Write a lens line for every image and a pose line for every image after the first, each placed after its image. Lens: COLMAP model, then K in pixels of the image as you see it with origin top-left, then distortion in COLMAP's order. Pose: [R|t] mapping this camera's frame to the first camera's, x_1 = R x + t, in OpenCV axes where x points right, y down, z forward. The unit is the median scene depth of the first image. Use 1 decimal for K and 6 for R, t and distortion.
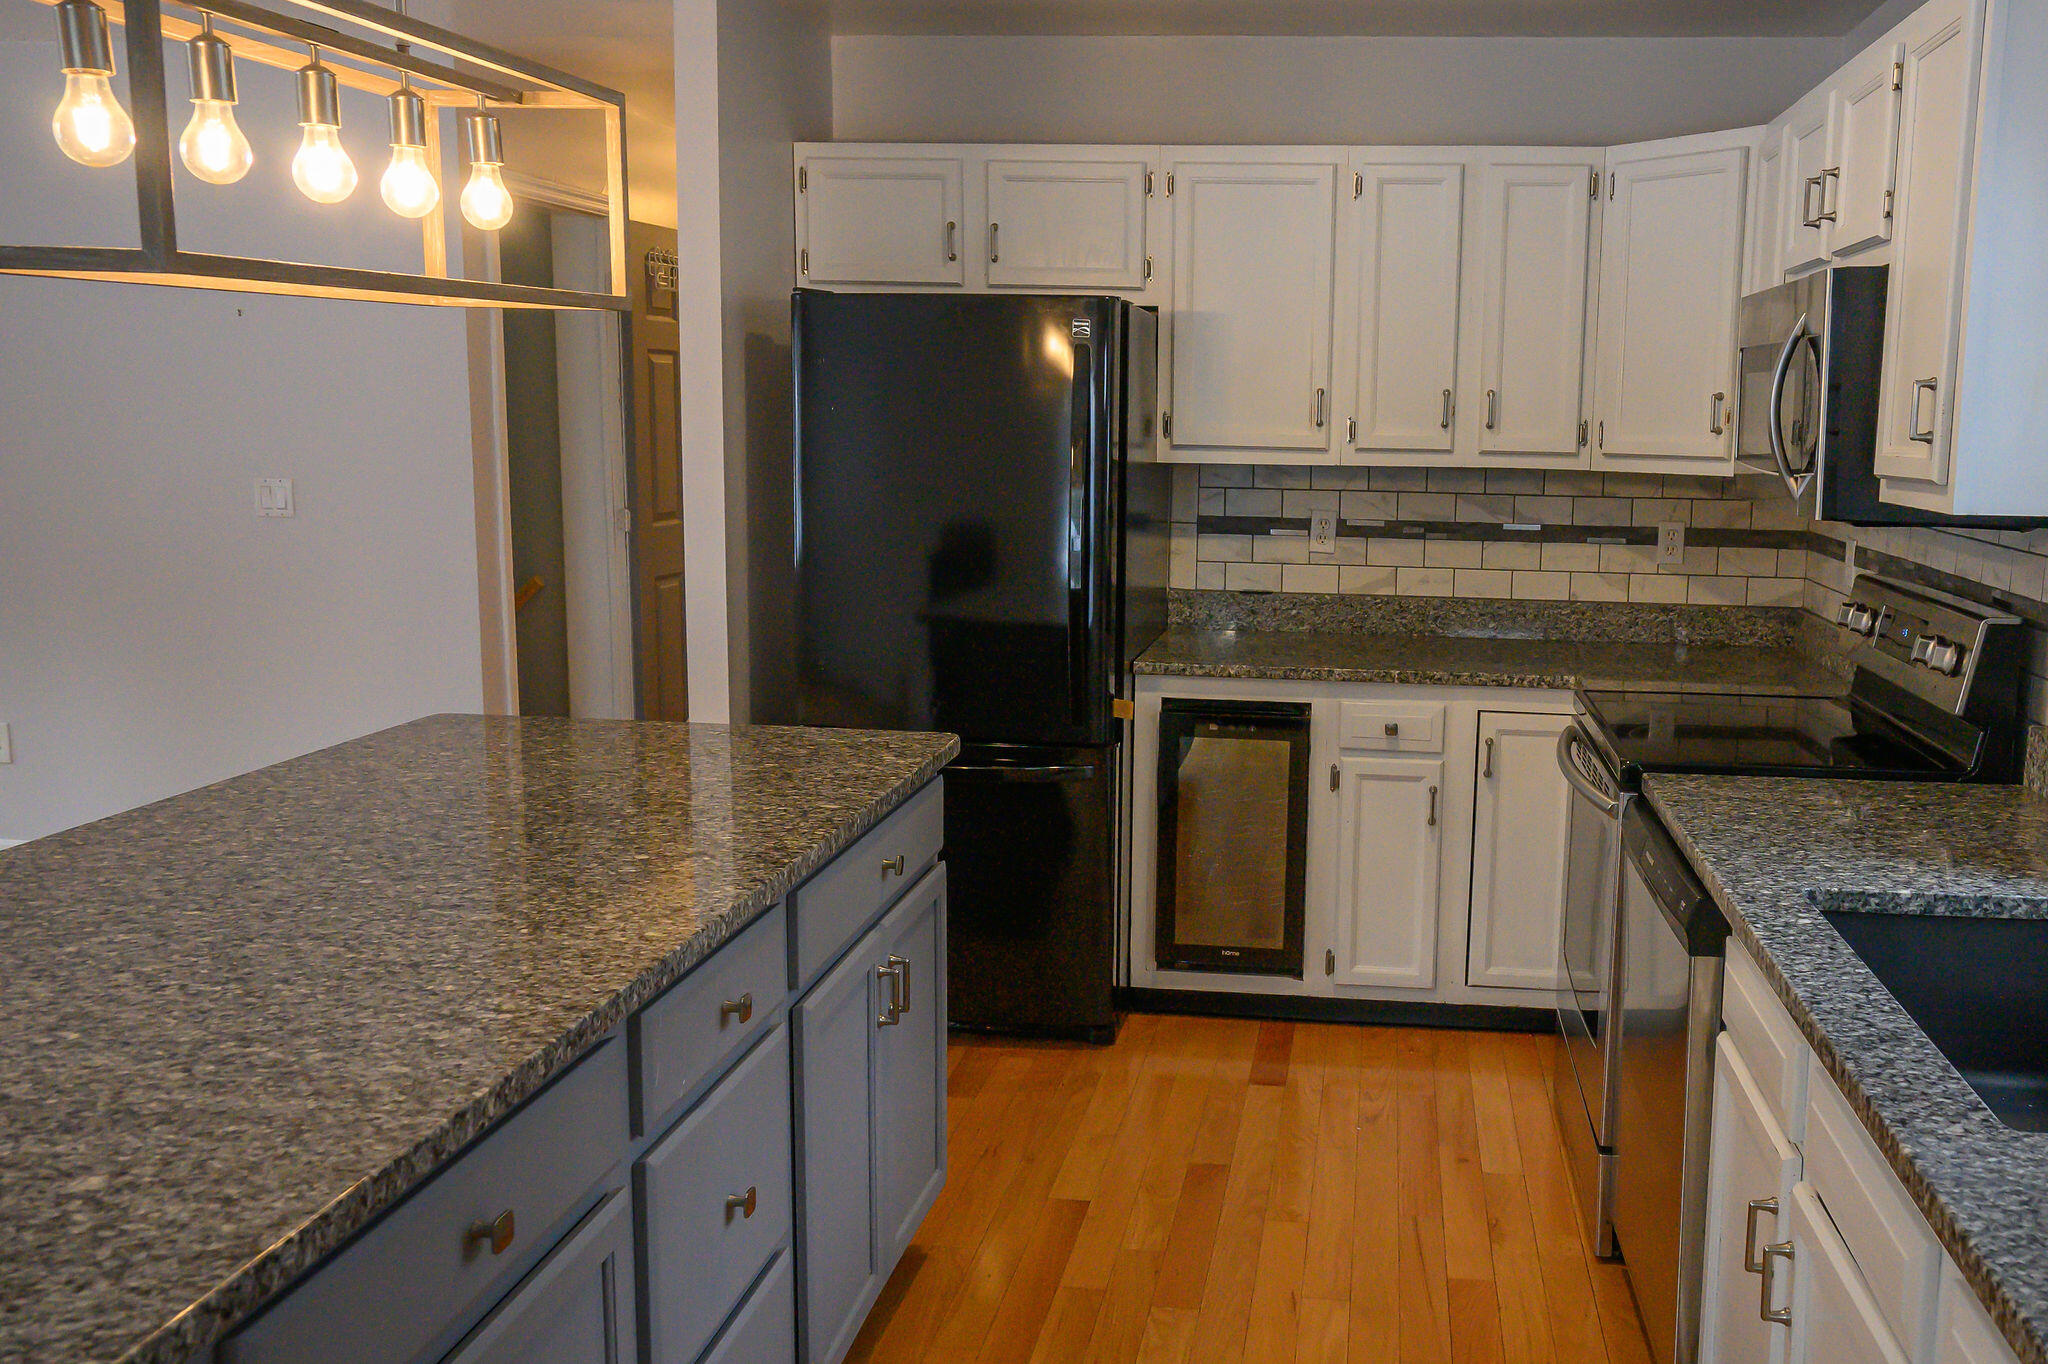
lens RADIAL K [[1681.3, 0, 1025.0], [0, 1681.3, 677.9], [0, 0, 1]] dist [-0.008798, 0.001029]
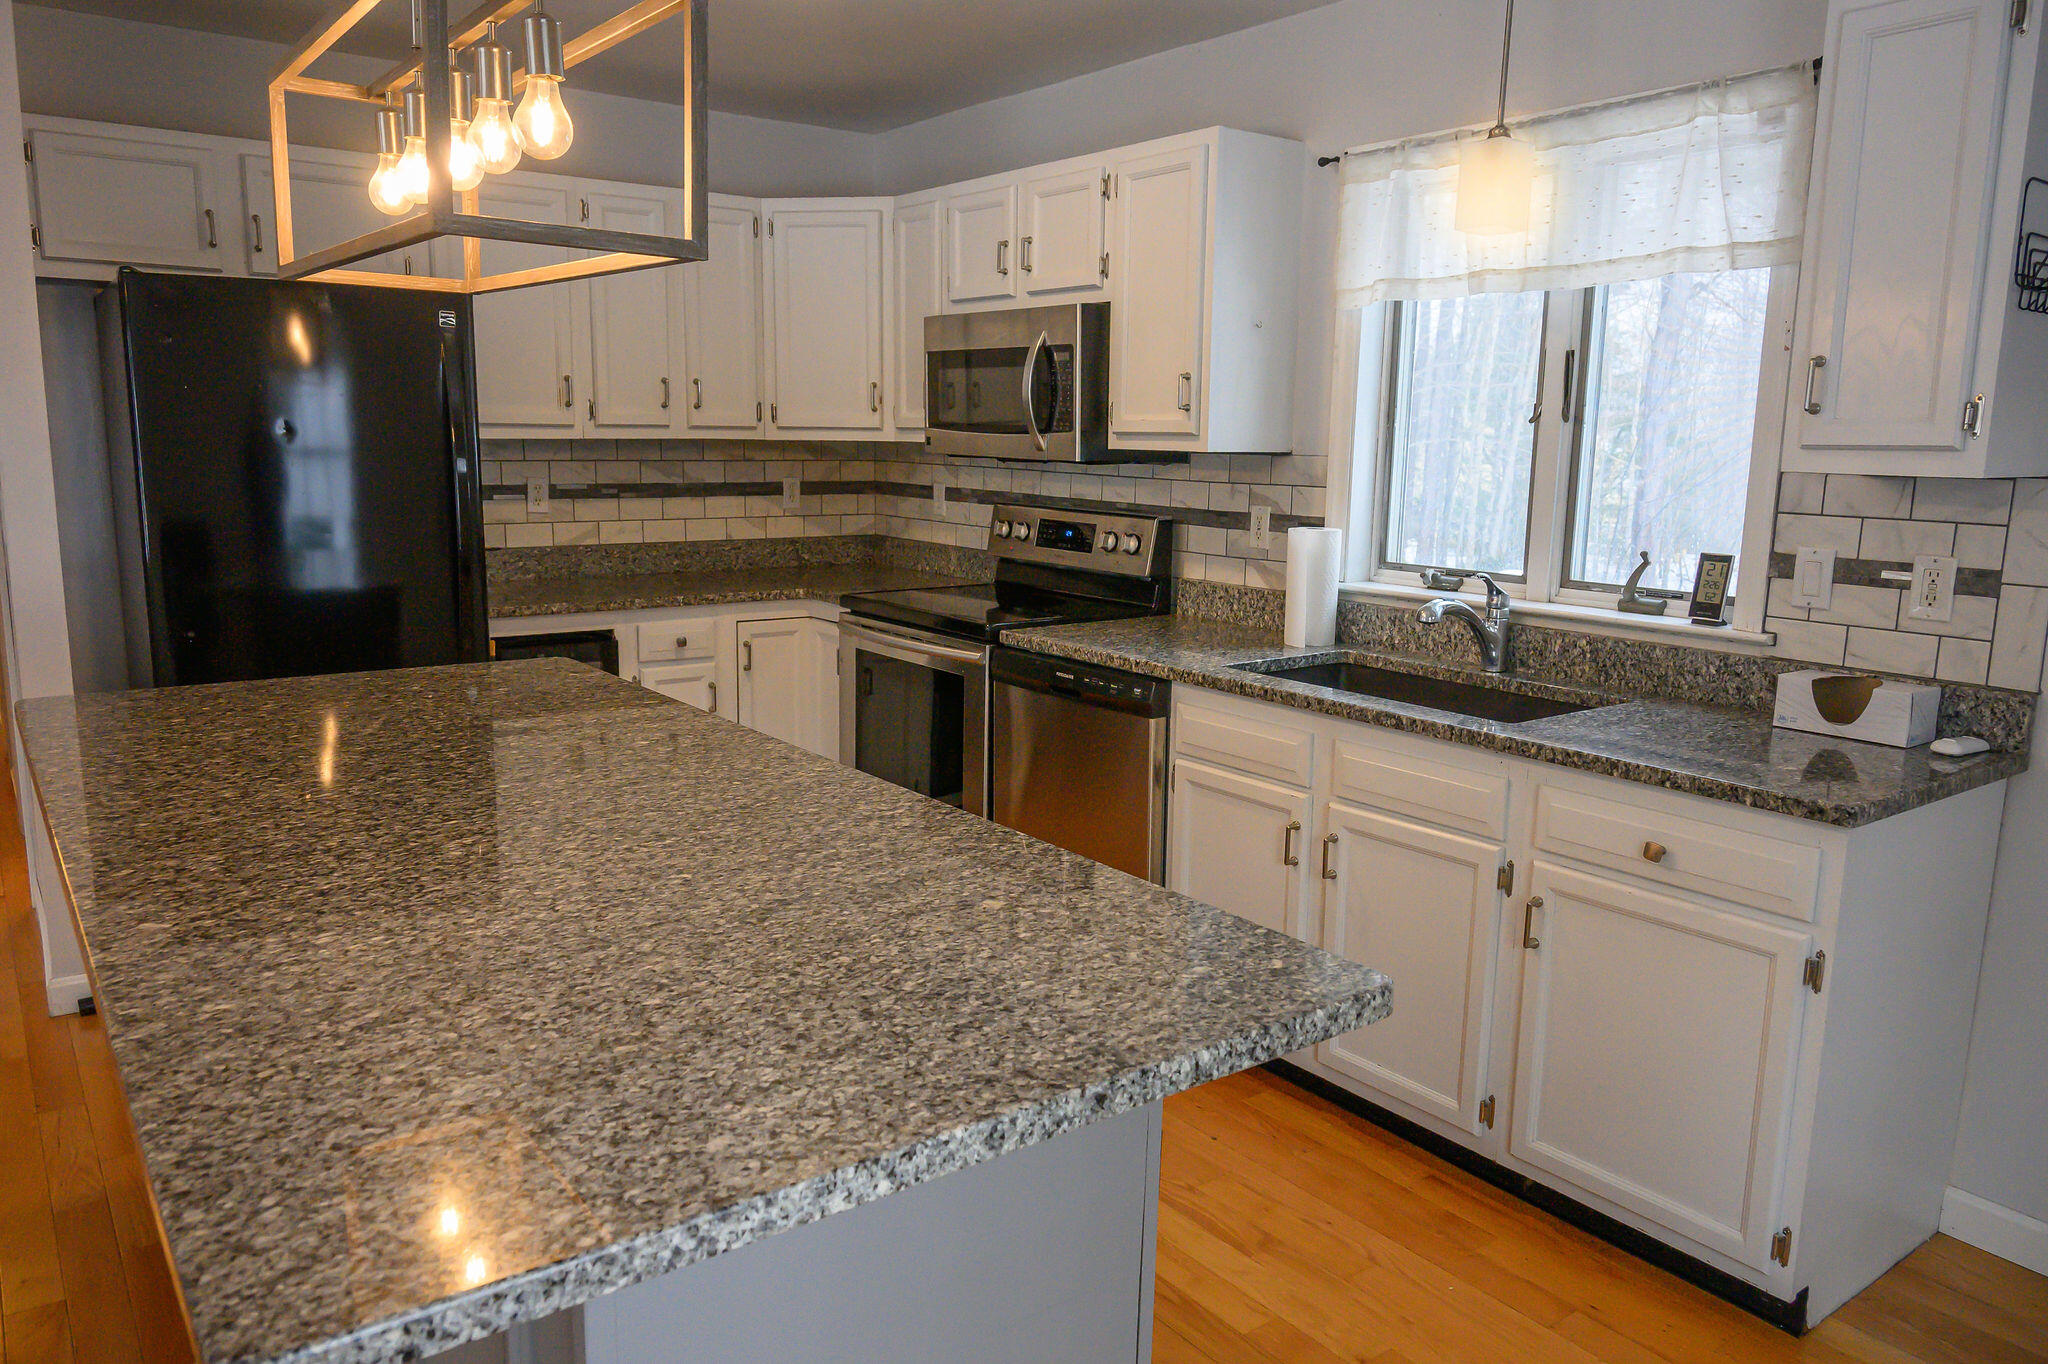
lens RADIAL K [[1396.8, 0, 1021.9], [0, 1396.8, 678.8], [0, 0, 1]] dist [-0.001238, 0.003645]
pose [[0.754201, -0.124258, 0.644779, -0.257836], [0.099428, 0.992221, 0.074914, 0.003831], [-0.649072, 0.007609, 0.760689, 0.011666]]
